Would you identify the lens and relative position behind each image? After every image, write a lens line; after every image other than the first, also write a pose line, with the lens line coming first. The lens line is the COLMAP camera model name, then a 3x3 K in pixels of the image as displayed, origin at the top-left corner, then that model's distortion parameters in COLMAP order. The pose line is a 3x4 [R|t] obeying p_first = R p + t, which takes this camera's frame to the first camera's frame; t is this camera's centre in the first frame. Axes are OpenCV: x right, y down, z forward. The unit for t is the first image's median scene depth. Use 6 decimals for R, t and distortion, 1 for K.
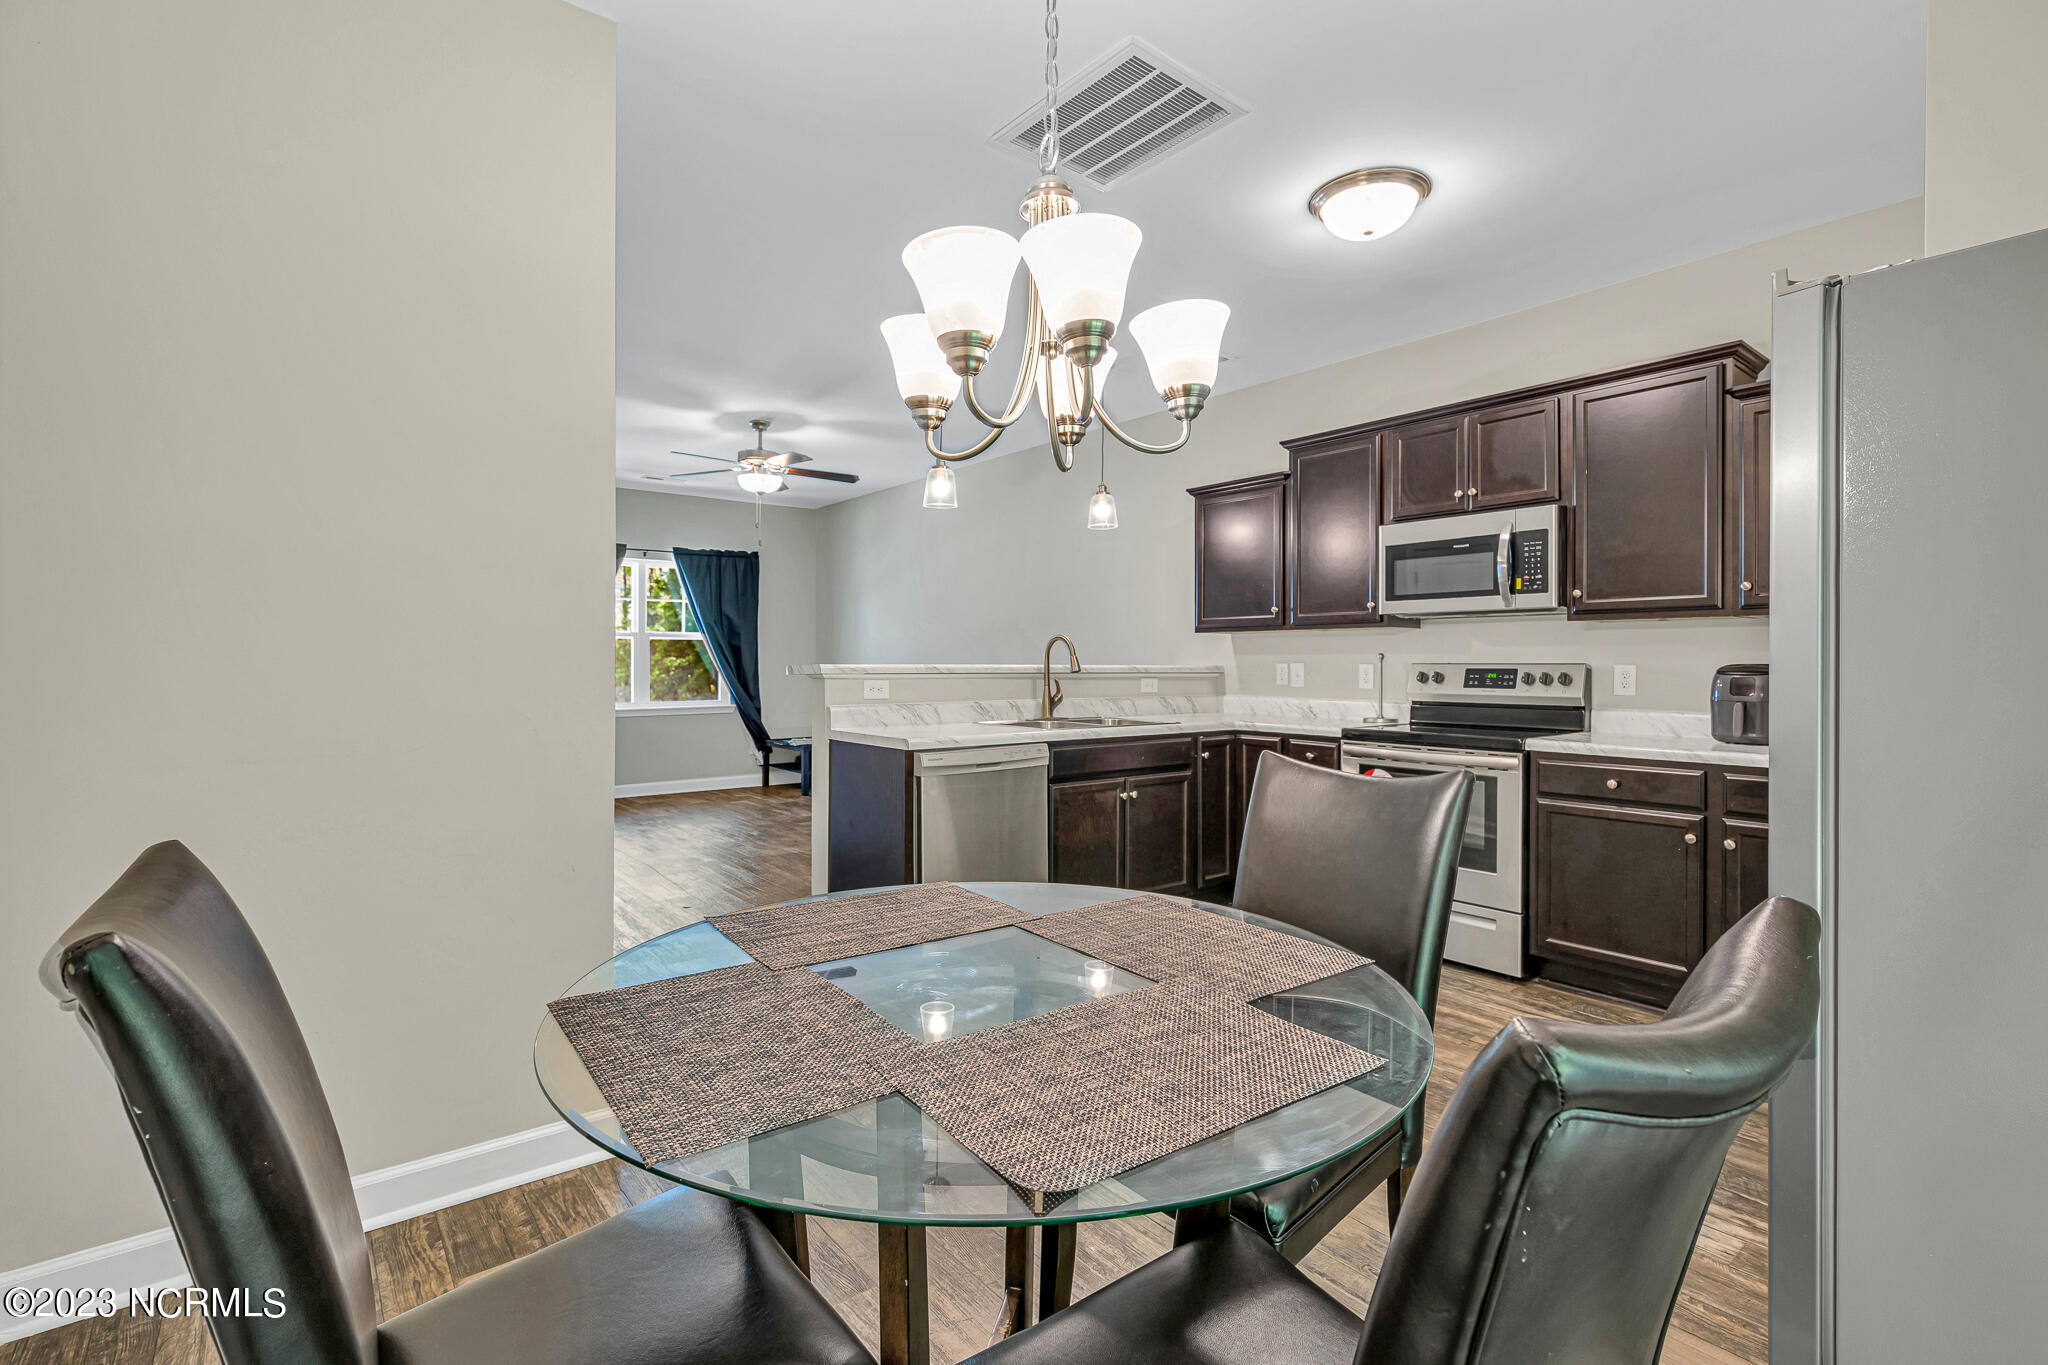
lens RADIAL K [[938.2, 0, 1026.6], [0, 938.2, 665.0], [0, 0, 1]] dist [-0.006206, 0.000051]
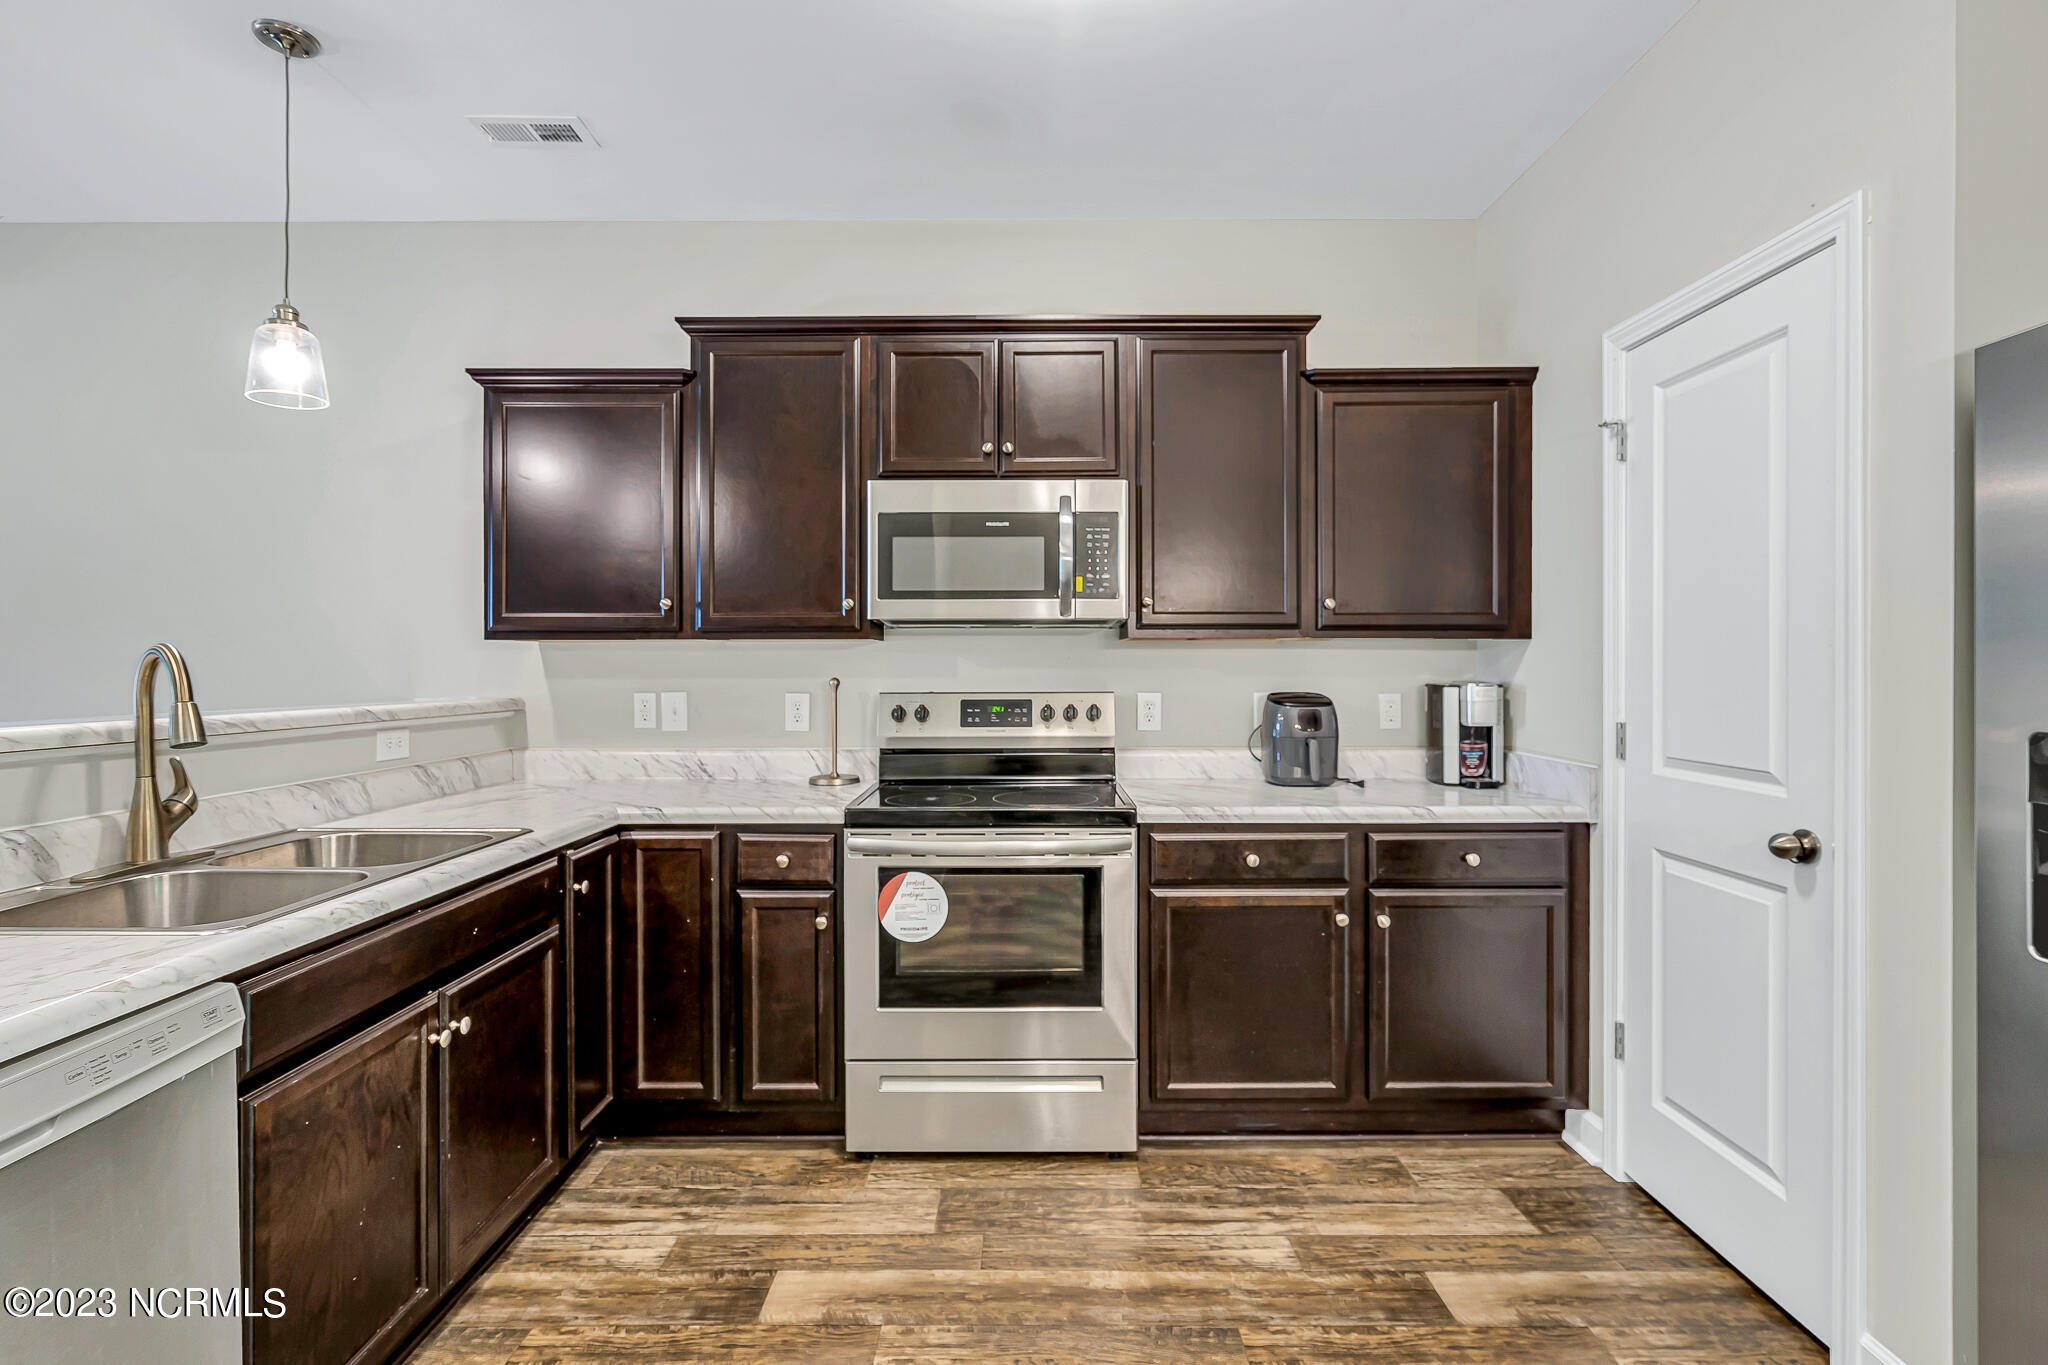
lens RADIAL K [[938.2, 0, 1026.6], [0, 938.2, 665.0], [0, 0, 1]] dist [-0.006206, 0.000051]
pose [[0.624767, -0.004771, 0.780796, -0.054230], [0.004492, 0.999987, 0.002516, -0.024341], [-0.780798, 0.001936, 0.624780, 0.523652]]
